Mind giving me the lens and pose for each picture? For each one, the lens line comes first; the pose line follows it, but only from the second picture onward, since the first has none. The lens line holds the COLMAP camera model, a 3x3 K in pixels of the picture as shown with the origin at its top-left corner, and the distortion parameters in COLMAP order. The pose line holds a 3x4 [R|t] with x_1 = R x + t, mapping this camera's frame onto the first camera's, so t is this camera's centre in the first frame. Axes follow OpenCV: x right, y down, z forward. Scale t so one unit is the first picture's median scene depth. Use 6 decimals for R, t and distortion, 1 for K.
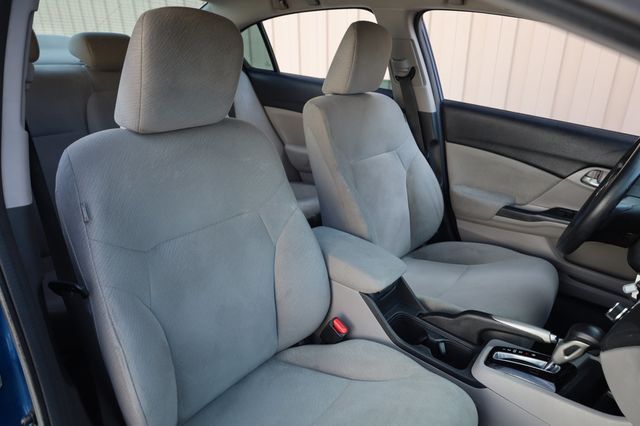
lens RADIAL K [[434.5, 0, 317.9], [0, 434.5, 216.0], [0, 0, 1]] dist [-0.012584, -0.000830]
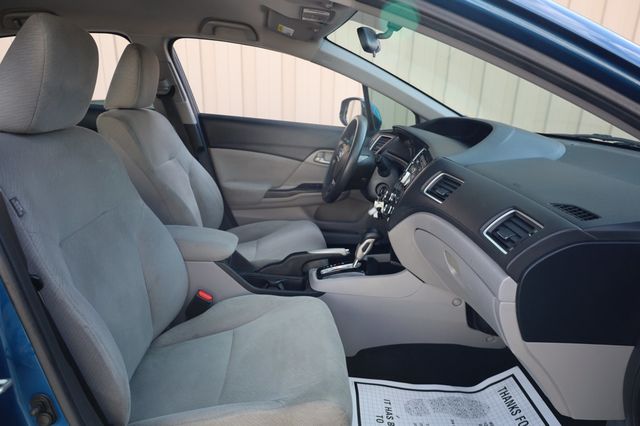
lens RADIAL K [[434.5, 0, 320.0], [0, 434.5, 216.0], [0, 0, 1]] dist [-0.012584, -0.000830]
pose [[0.749710, -0.194301, 0.632600, -0.300859], [0.241174, 0.970405, 0.012234, 0.077475], [-0.616255, 0.143395, 0.774382, -0.089606]]
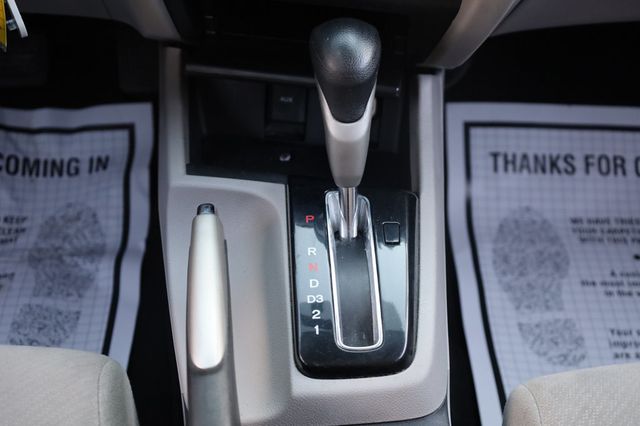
lens RADIAL K [[977.9, 0, 324.7], [0, 977.9, 212.6], [0, 0, 1]] dist [-0.014407, 0.000000]
pose [[-0.649225, -0.544299, 0.531268, 0.077056], [0.241540, 0.514791, 0.822587, -0.178290], [-0.721225, 0.662367, -0.202745, 0.695039]]
